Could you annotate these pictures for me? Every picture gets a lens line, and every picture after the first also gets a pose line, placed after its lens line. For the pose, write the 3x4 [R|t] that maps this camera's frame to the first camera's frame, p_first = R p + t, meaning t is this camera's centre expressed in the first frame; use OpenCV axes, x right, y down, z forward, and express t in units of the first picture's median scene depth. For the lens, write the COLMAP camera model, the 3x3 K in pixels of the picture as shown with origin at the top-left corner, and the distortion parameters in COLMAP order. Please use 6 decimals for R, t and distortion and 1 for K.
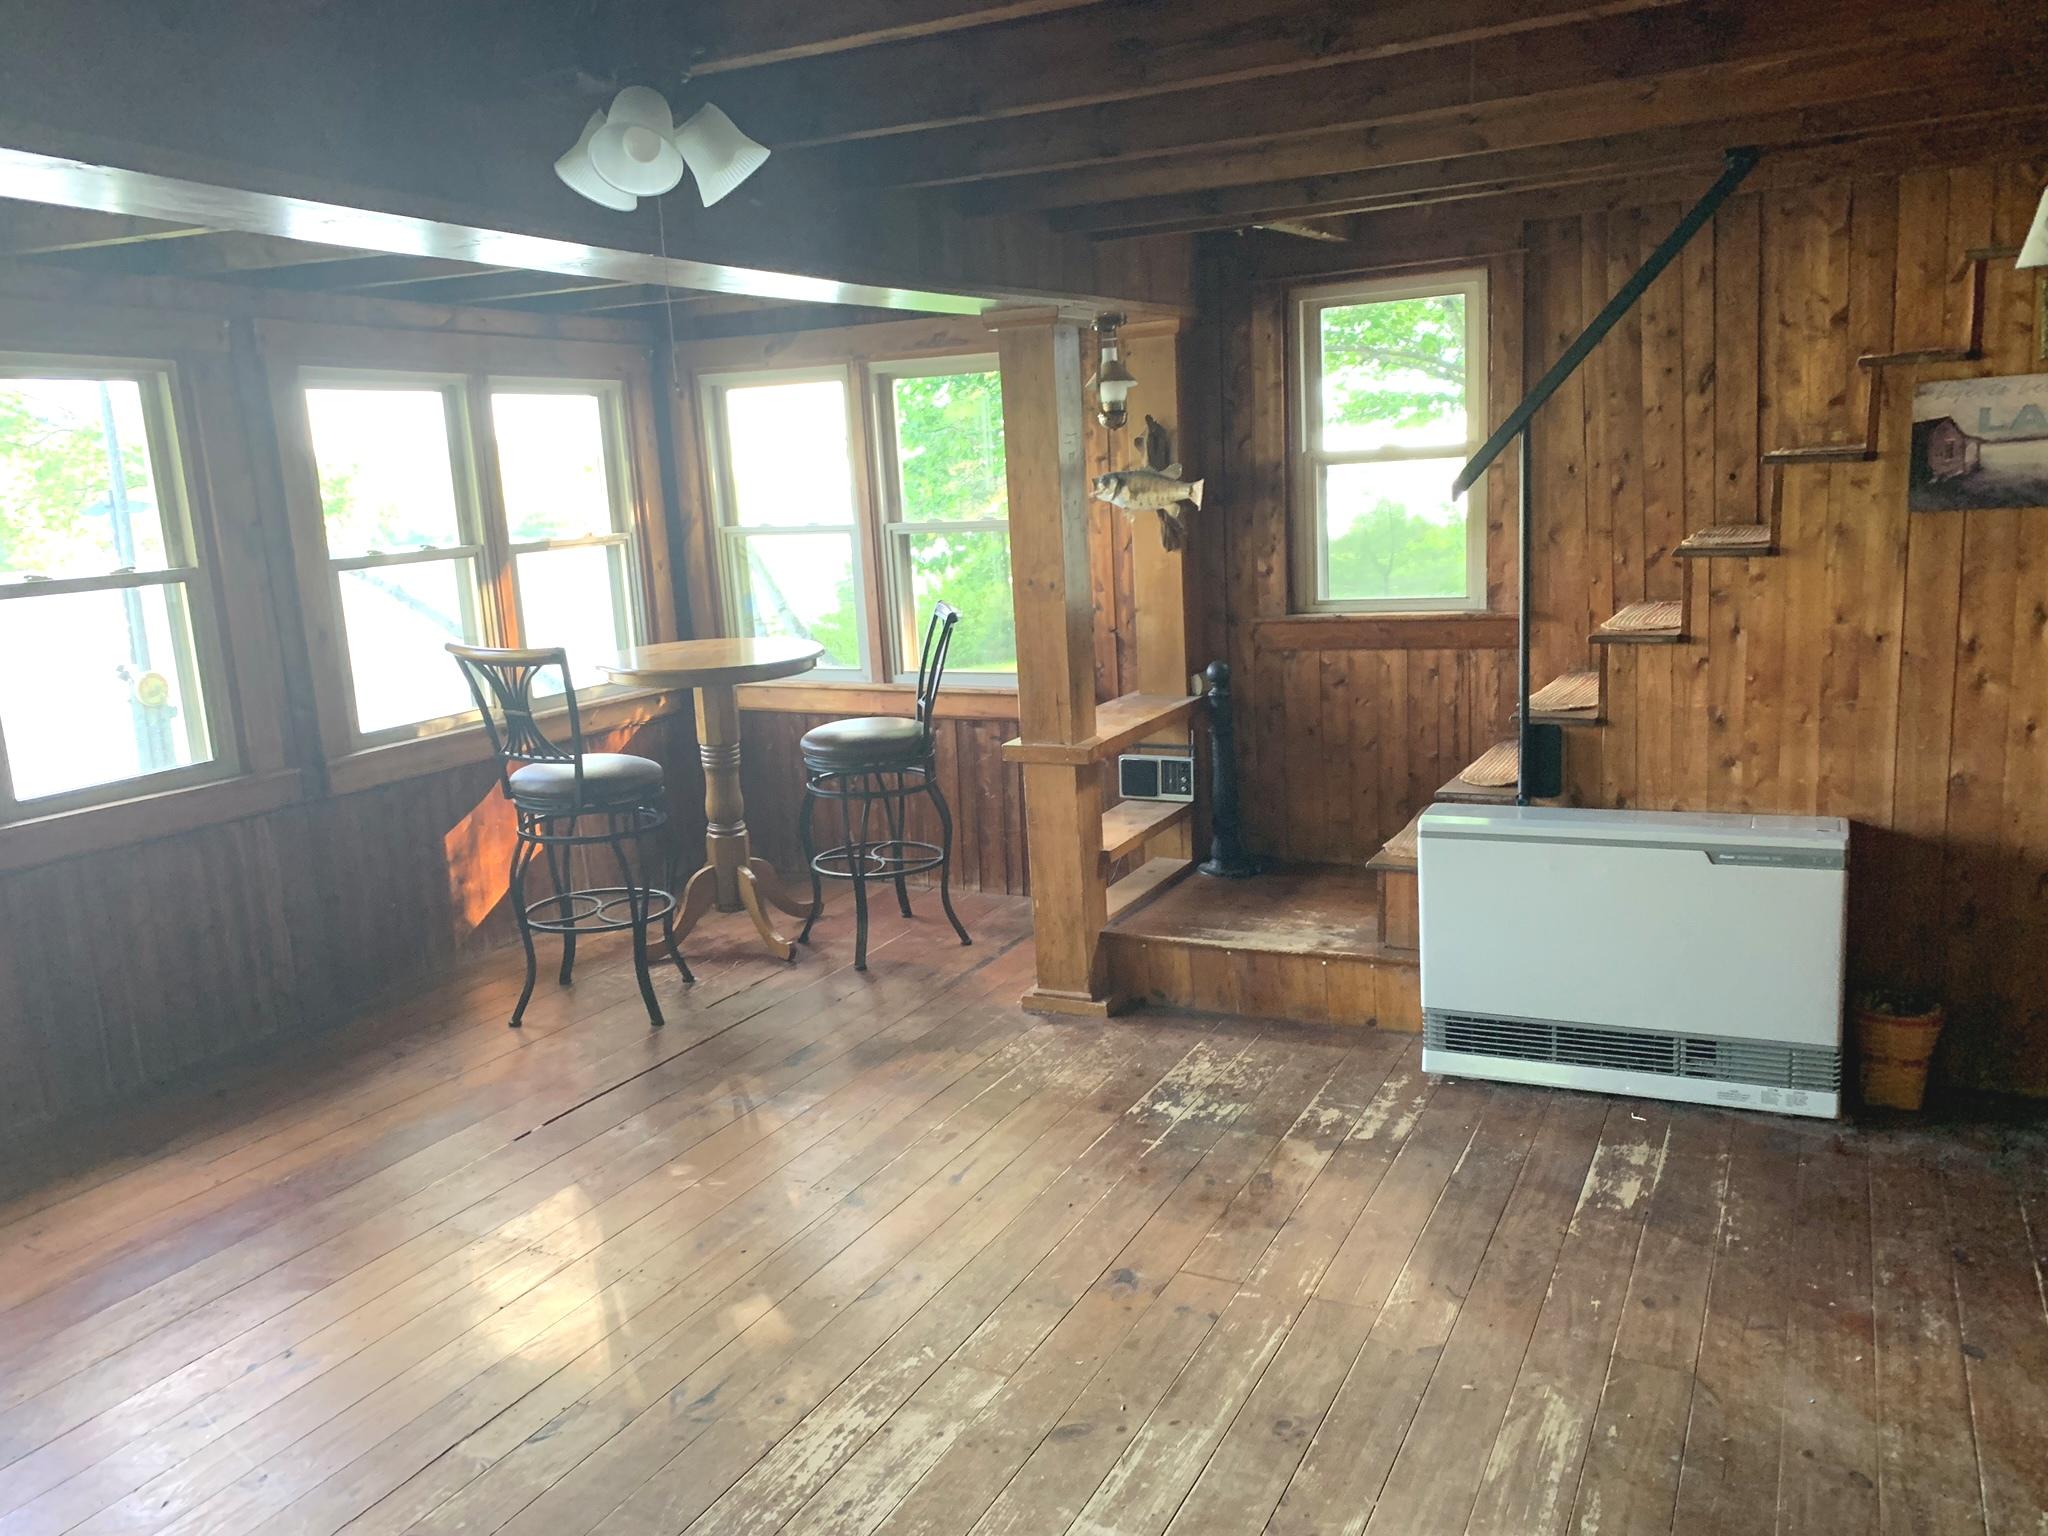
lens RADIAL K [[1564.6, 0, 995.9], [0, 1564.6, 774.5], [0, 0, 1]] dist [0.095210, -0.160810]
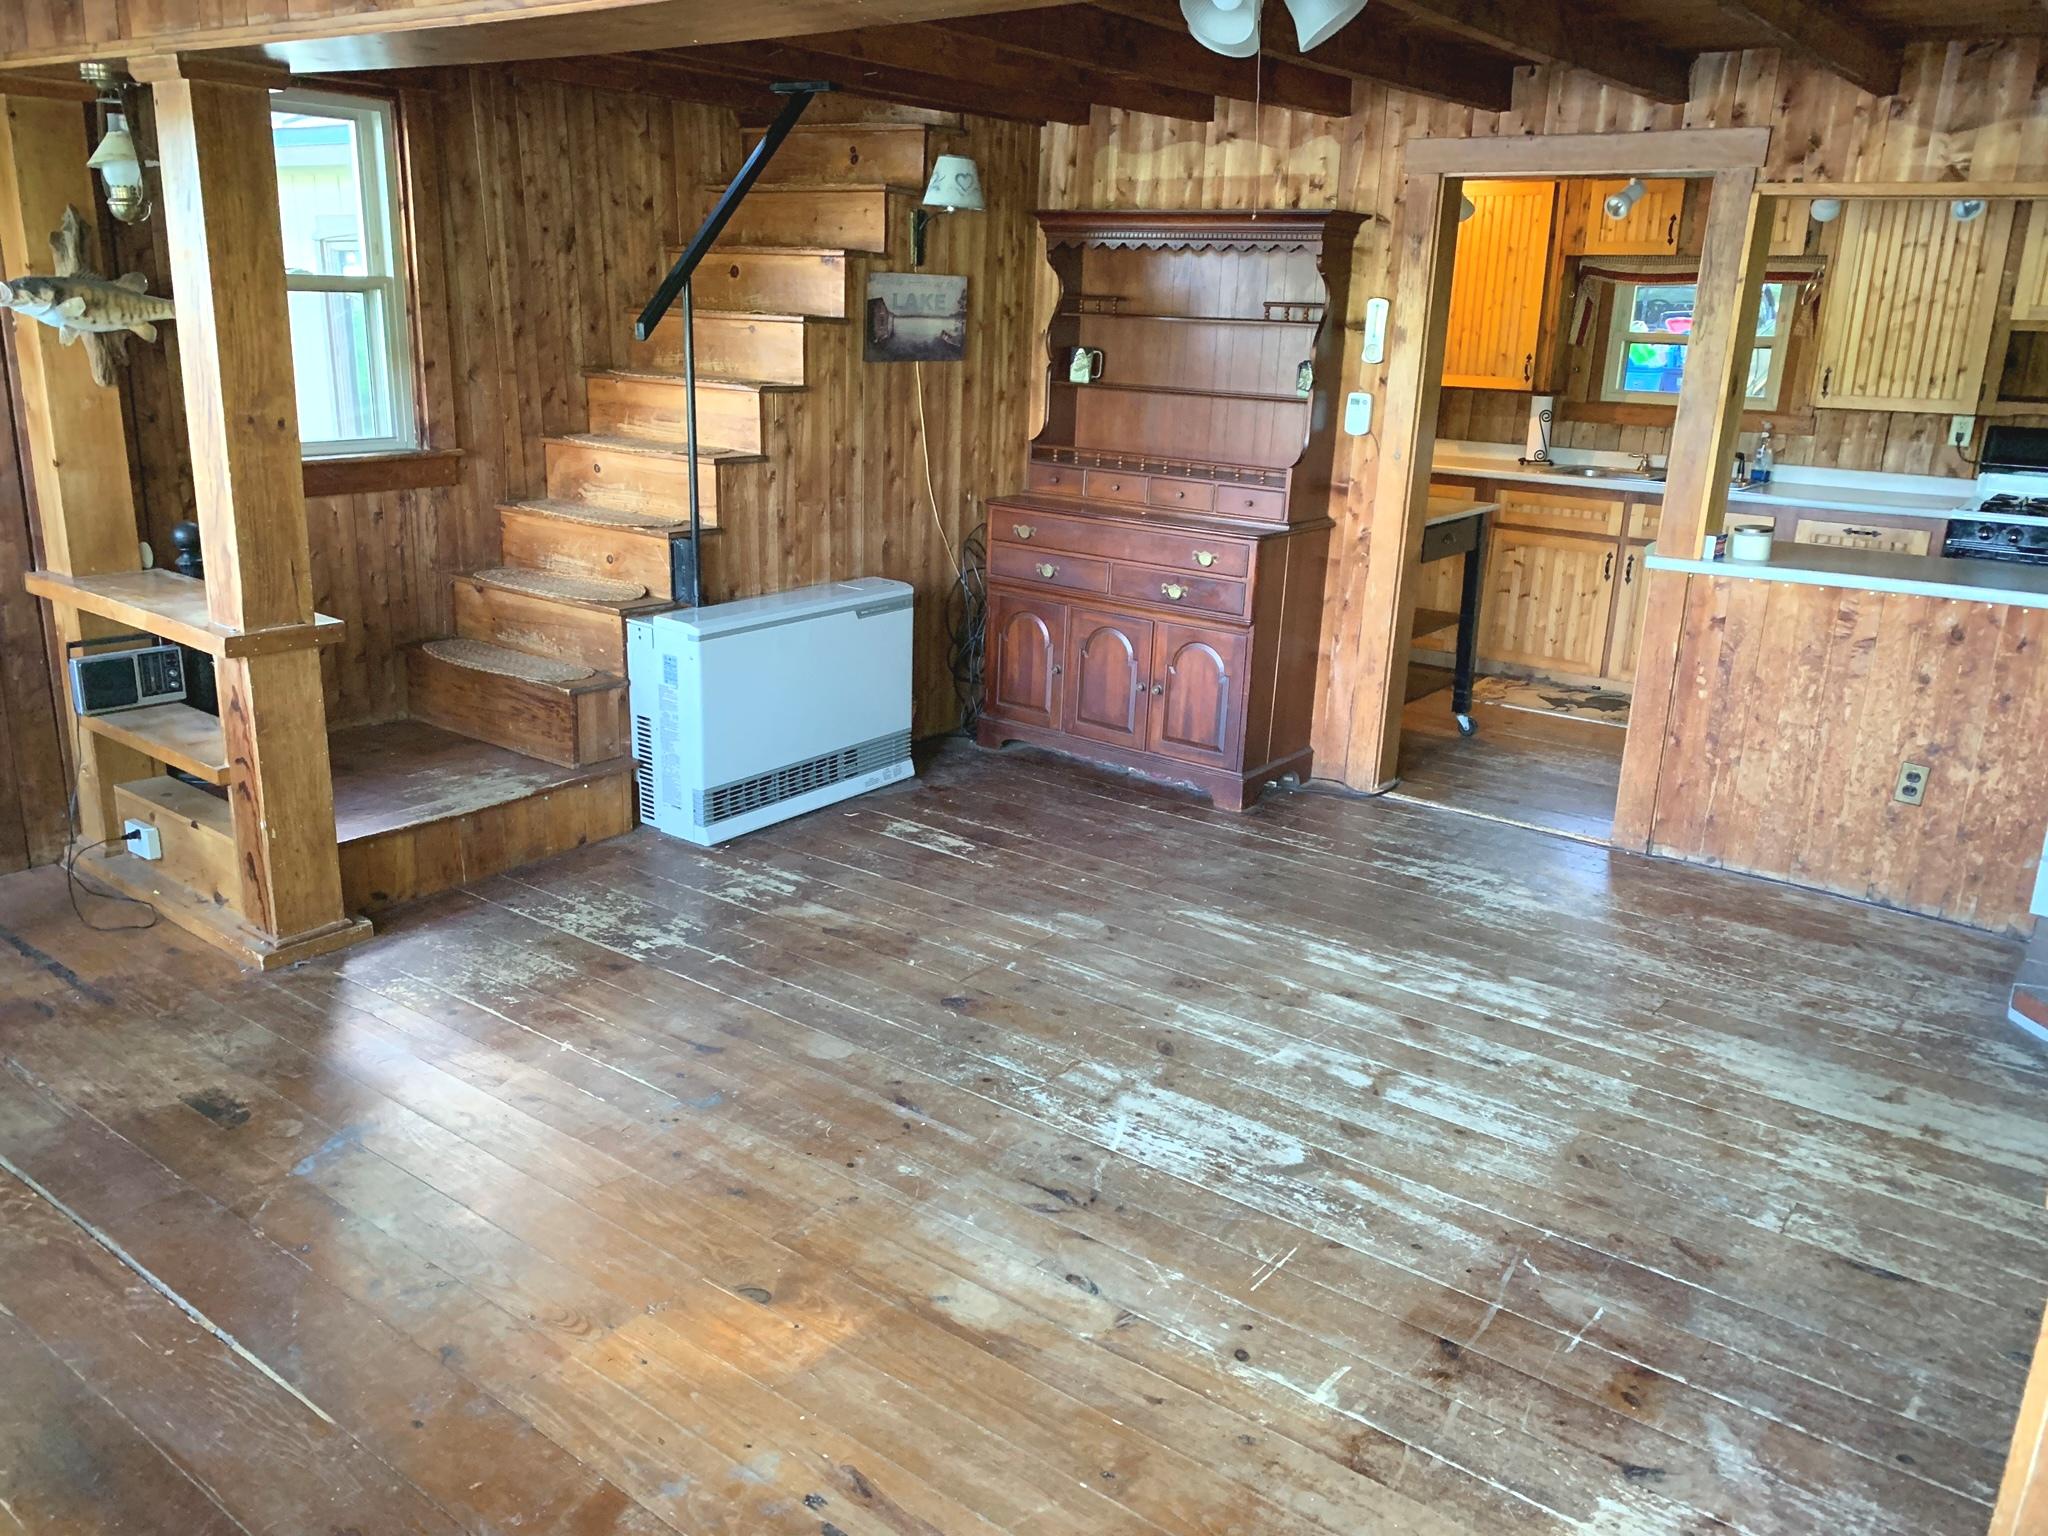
lens RADIAL K [[1564.6, 0, 995.9], [0, 1564.6, 774.5], [0, 0, 1]] dist [0.095210, -0.160810]
pose [[0.169833, -0.224418, 0.959580, -0.705596], [0.146278, 0.968679, 0.200656, -0.056250], [-0.974556, 0.106287, 0.197341, 0.503946]]
